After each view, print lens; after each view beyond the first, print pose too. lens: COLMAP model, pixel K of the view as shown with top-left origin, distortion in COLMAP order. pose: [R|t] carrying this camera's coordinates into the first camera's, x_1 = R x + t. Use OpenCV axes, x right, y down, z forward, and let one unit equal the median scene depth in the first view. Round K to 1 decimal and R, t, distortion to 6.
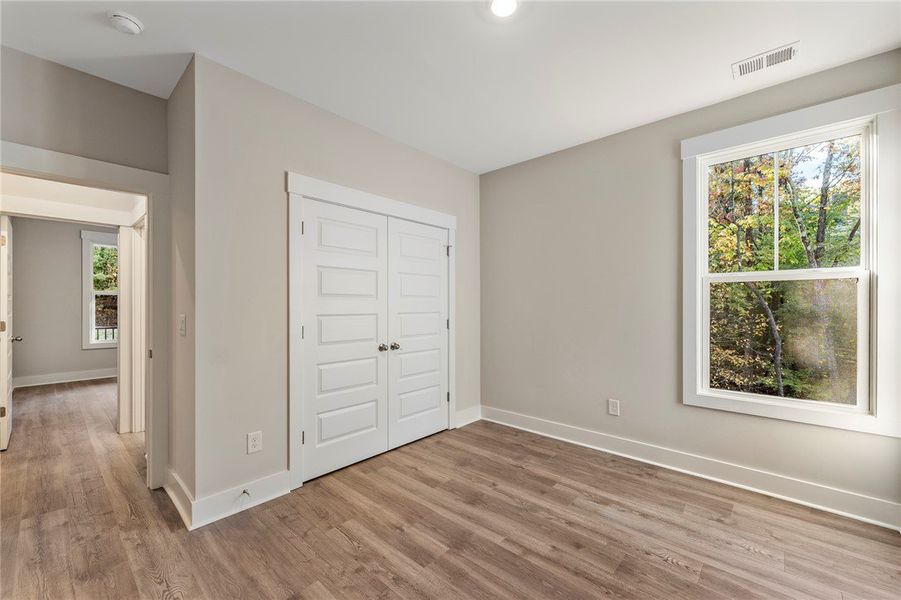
lens RADIAL K [[357.0, 0, 448.5], [0, 357.0, 302.0], [0, 0, 1]] dist [-0.000858, -0.000107]
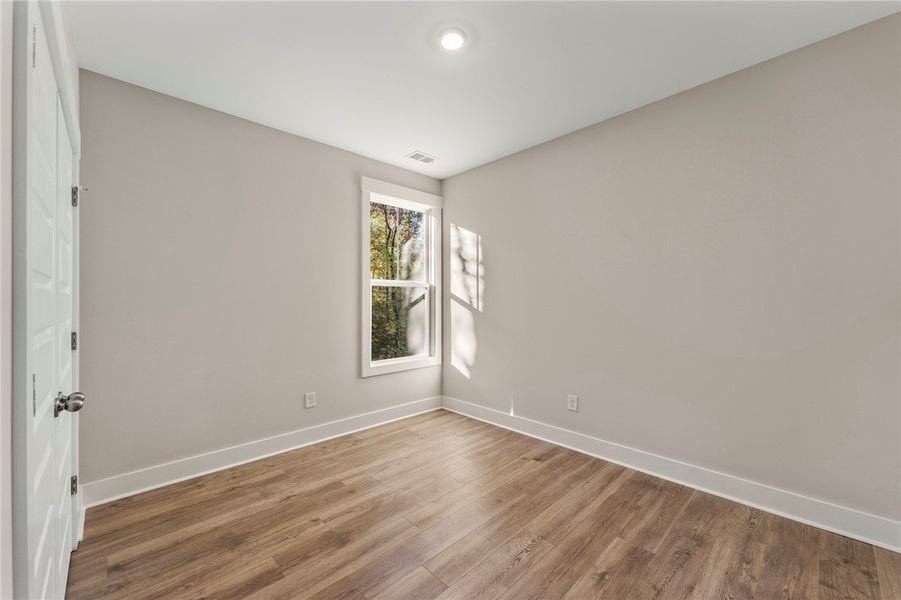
lens RADIAL K [[362.7, 0, 448.2], [0, 362.7, 296.7], [0, 0, 1]] dist [0.002163, 0.000377]
pose [[0.075239, 0.006516, 0.997144, -0.667581], [-0.006868, 0.999958, -0.006016, -0.005341], [-0.997142, -0.006396, 0.075280, 0.606908]]
